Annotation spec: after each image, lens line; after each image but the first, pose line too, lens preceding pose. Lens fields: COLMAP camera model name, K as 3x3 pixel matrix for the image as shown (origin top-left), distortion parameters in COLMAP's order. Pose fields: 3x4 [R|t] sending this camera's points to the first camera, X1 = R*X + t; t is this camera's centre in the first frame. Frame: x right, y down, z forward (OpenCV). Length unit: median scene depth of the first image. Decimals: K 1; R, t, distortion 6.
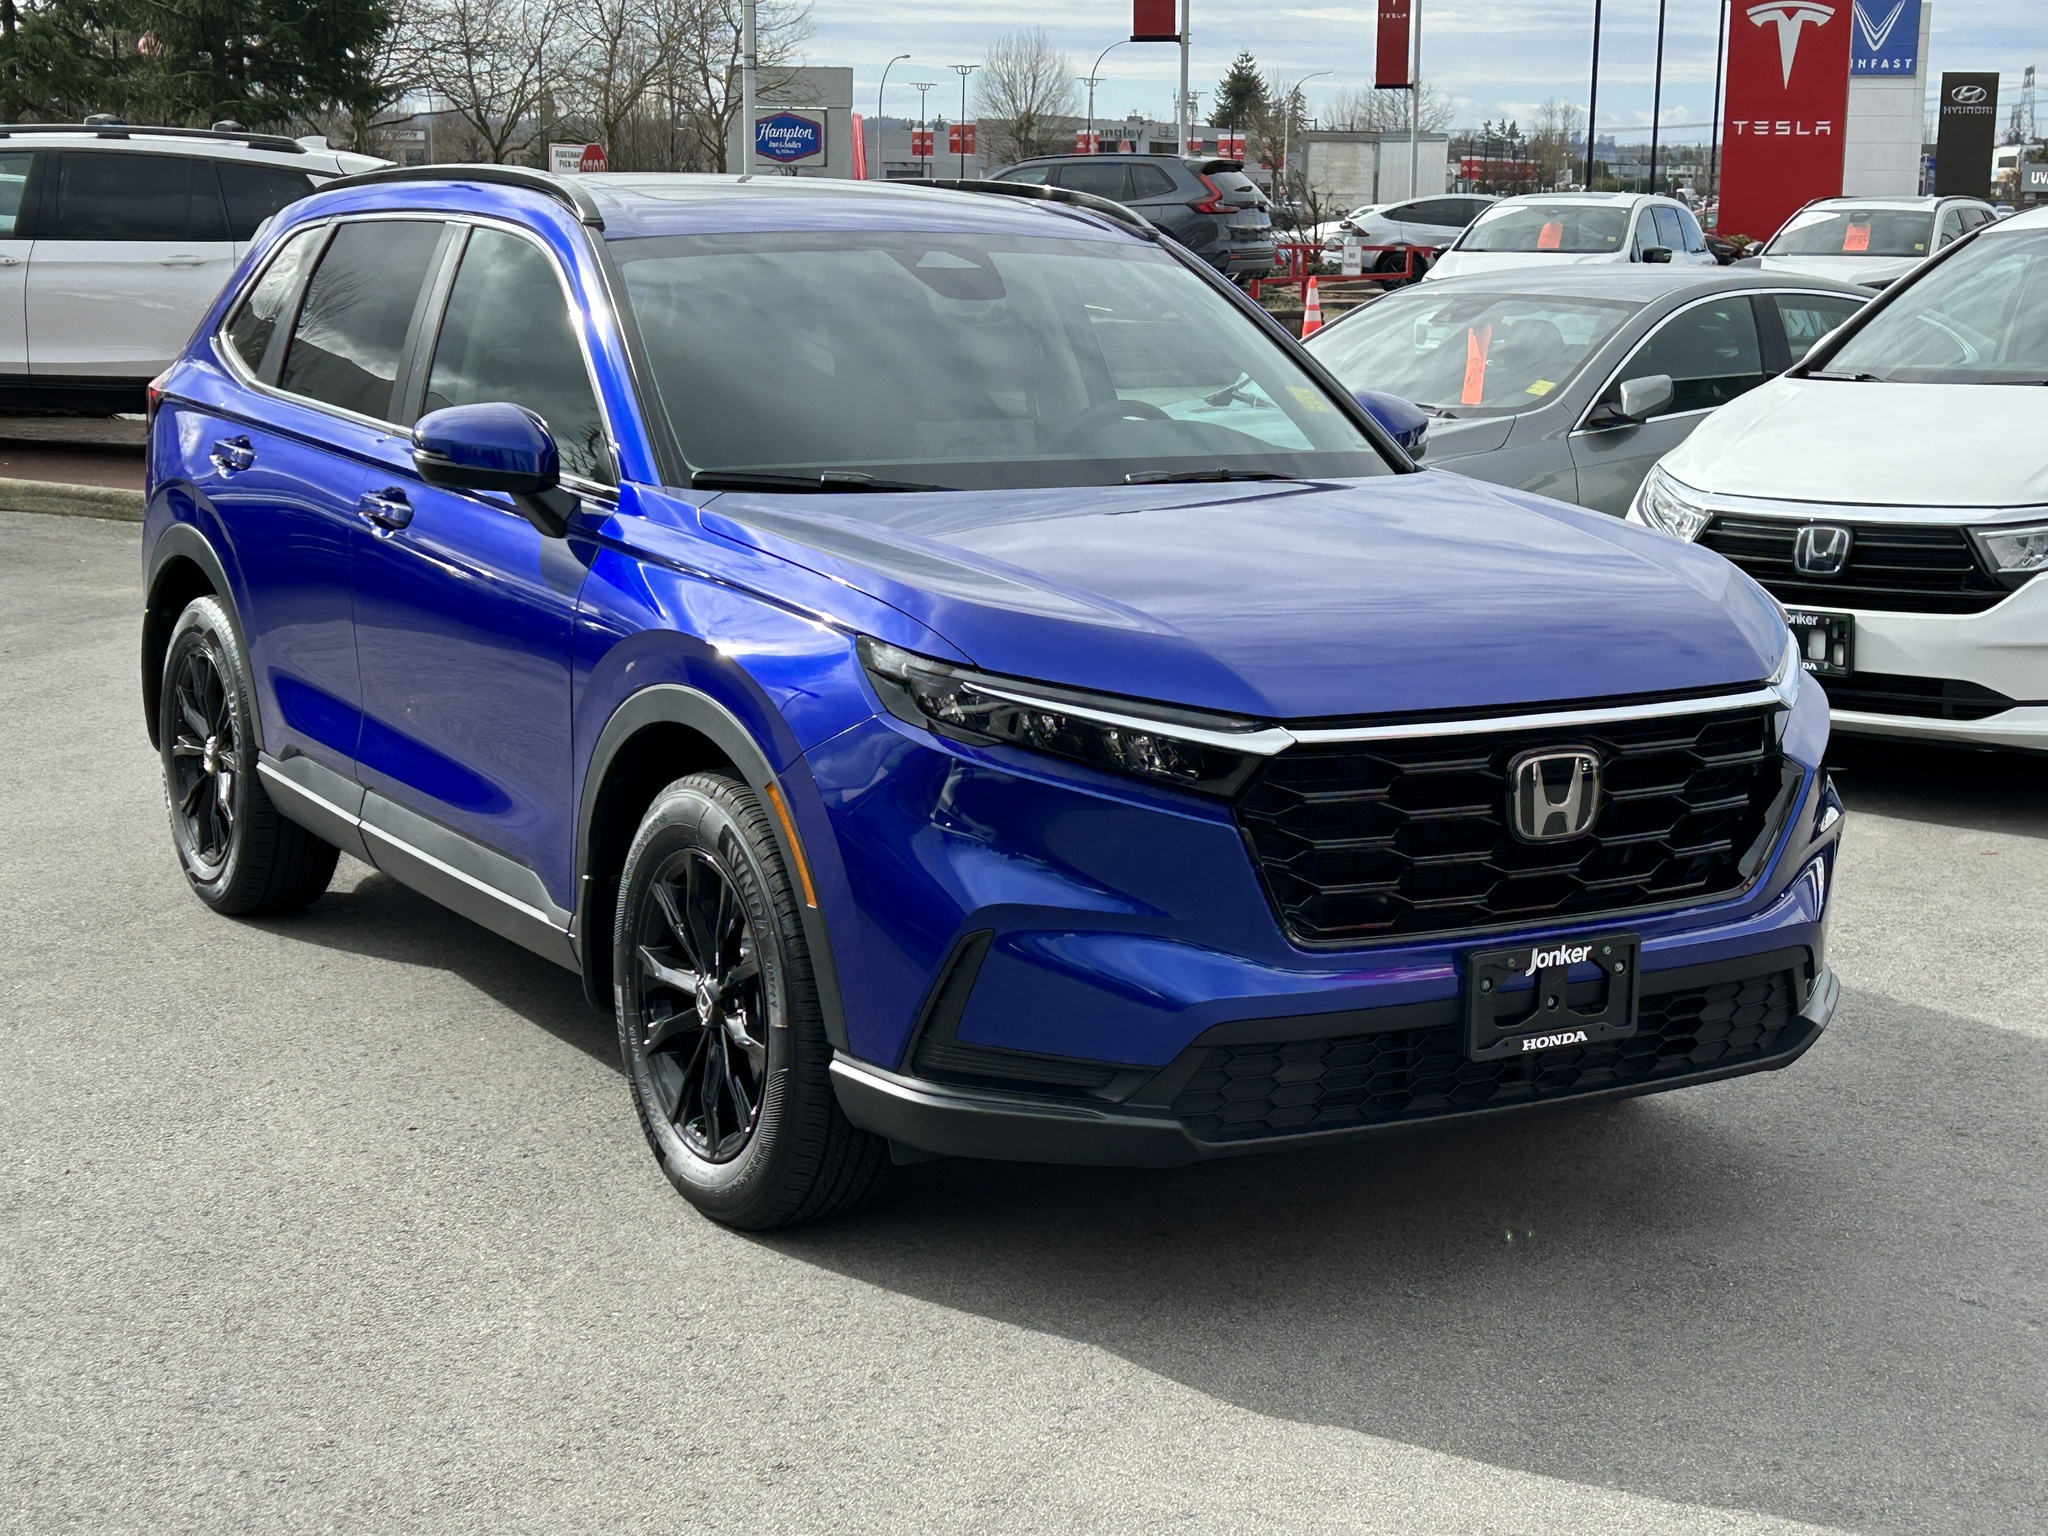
lens RADIAL K [[3142.1, 0, 1080.8], [0, 3142.1, 765.0], [0, 0, 1]] dist [0.264300, -1.070261]
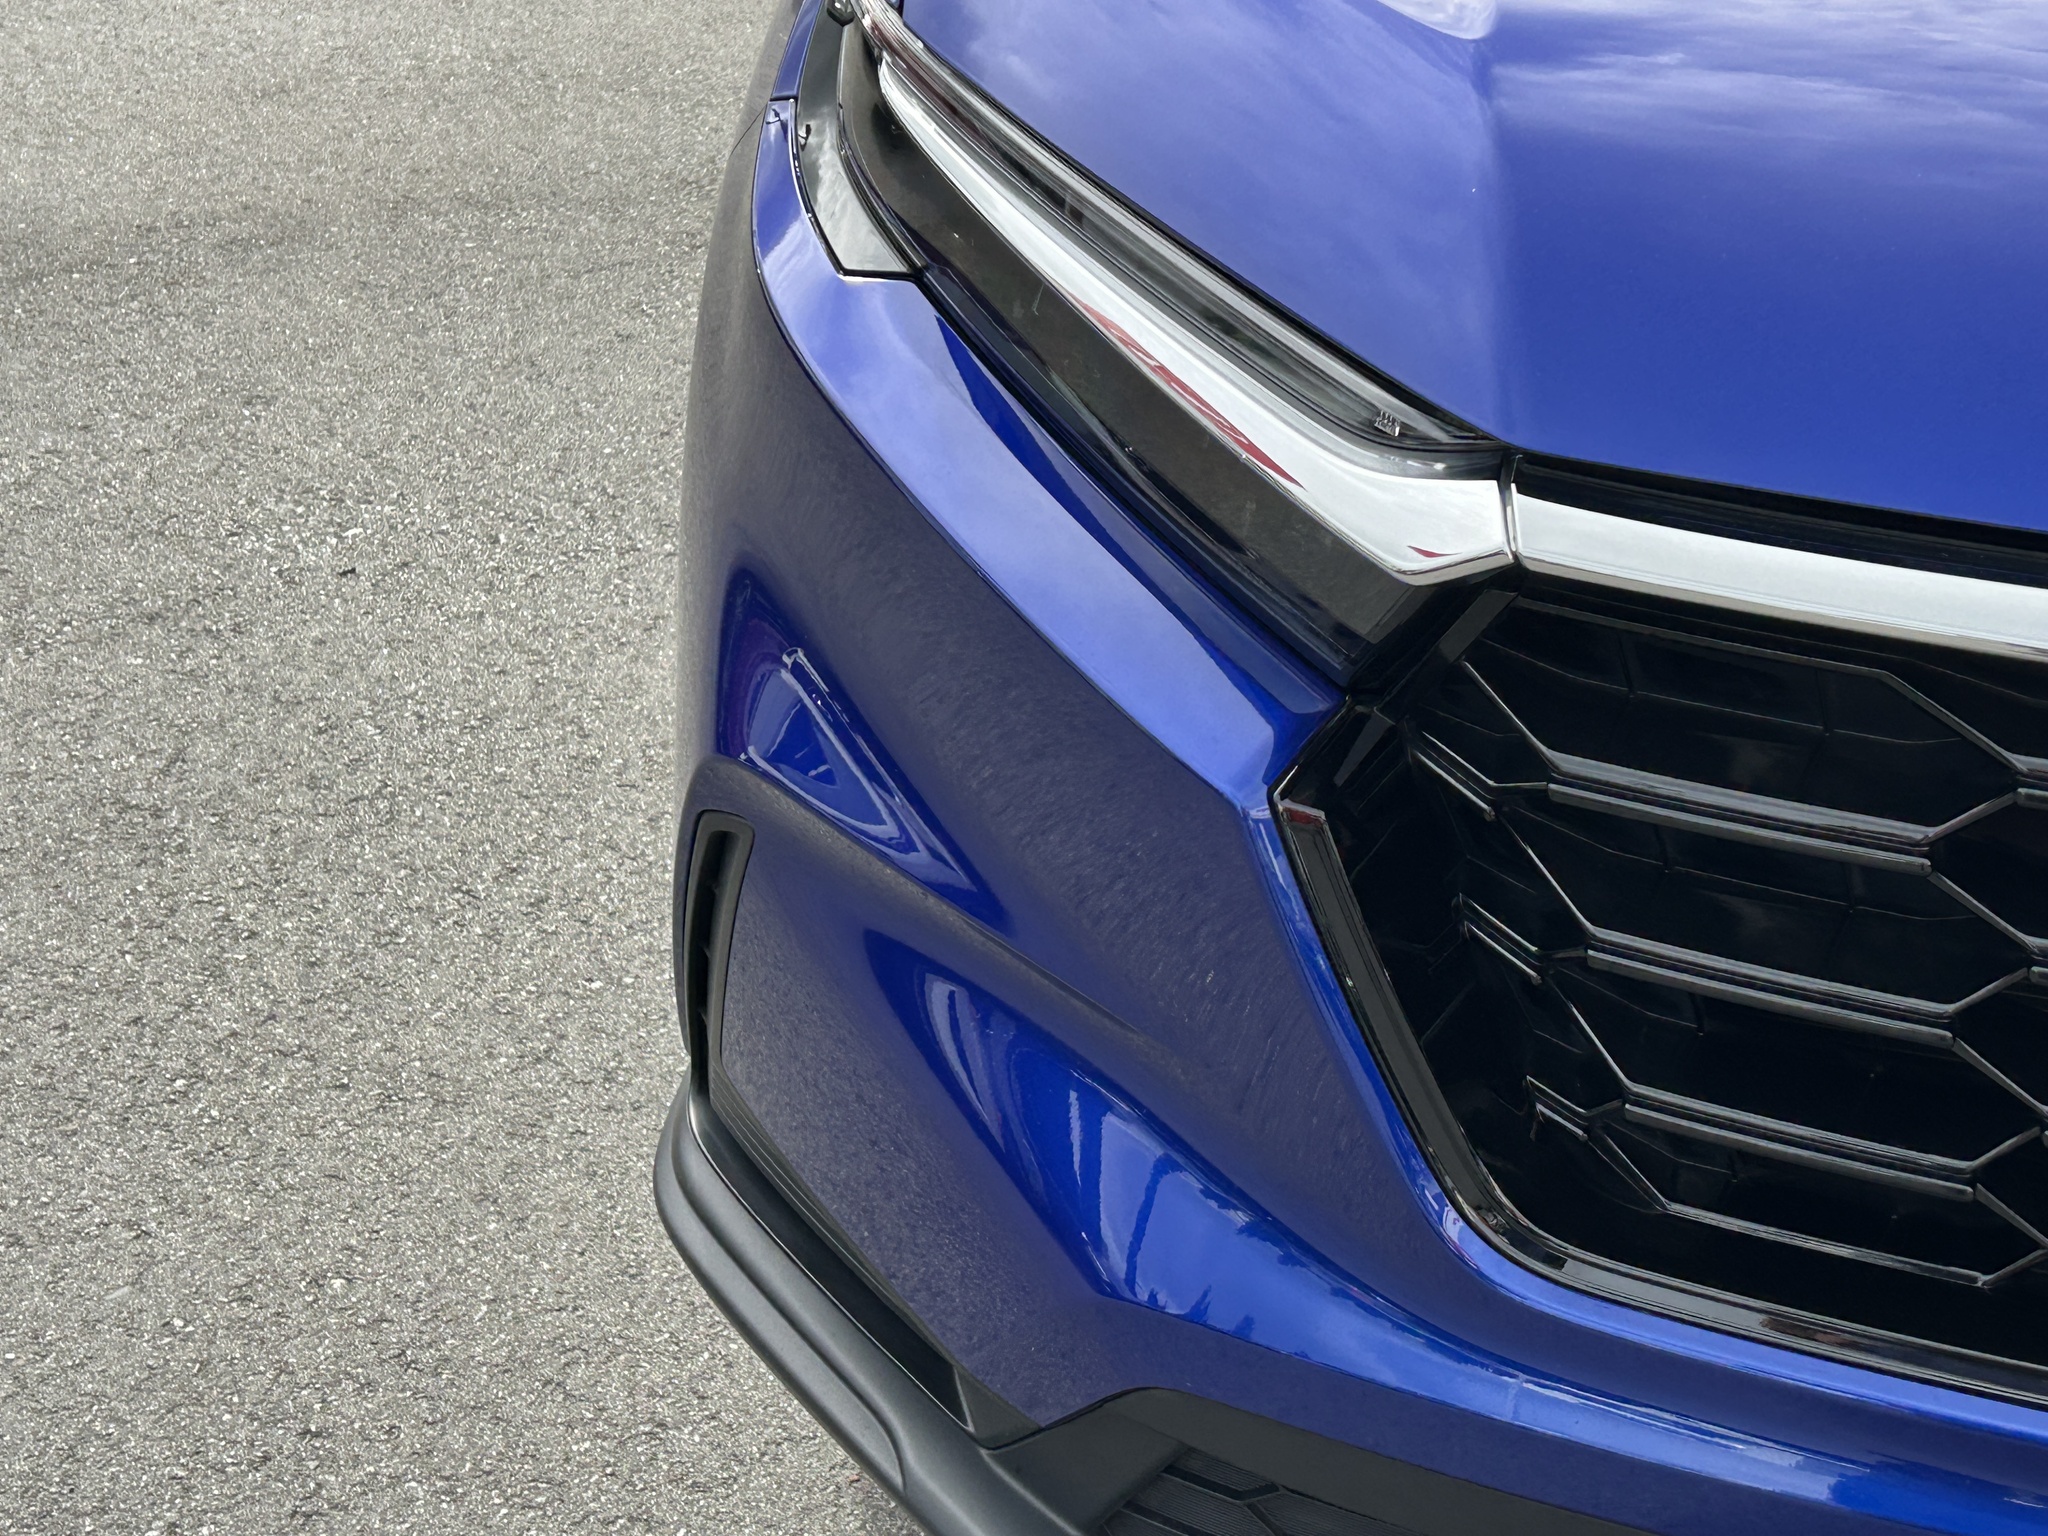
lens RADIAL K [[3142.1, 0, 1080.8], [0, 3142.1, 765.0], [0, 0, 1]] dist [0.264300, -1.070261]
pose [[0.706581, 0.329006, -0.626497, 0.193448], [-0.145828, 0.934039, 0.326044, -0.064870], [0.692443, -0.139015, 0.707953, 0.747534]]
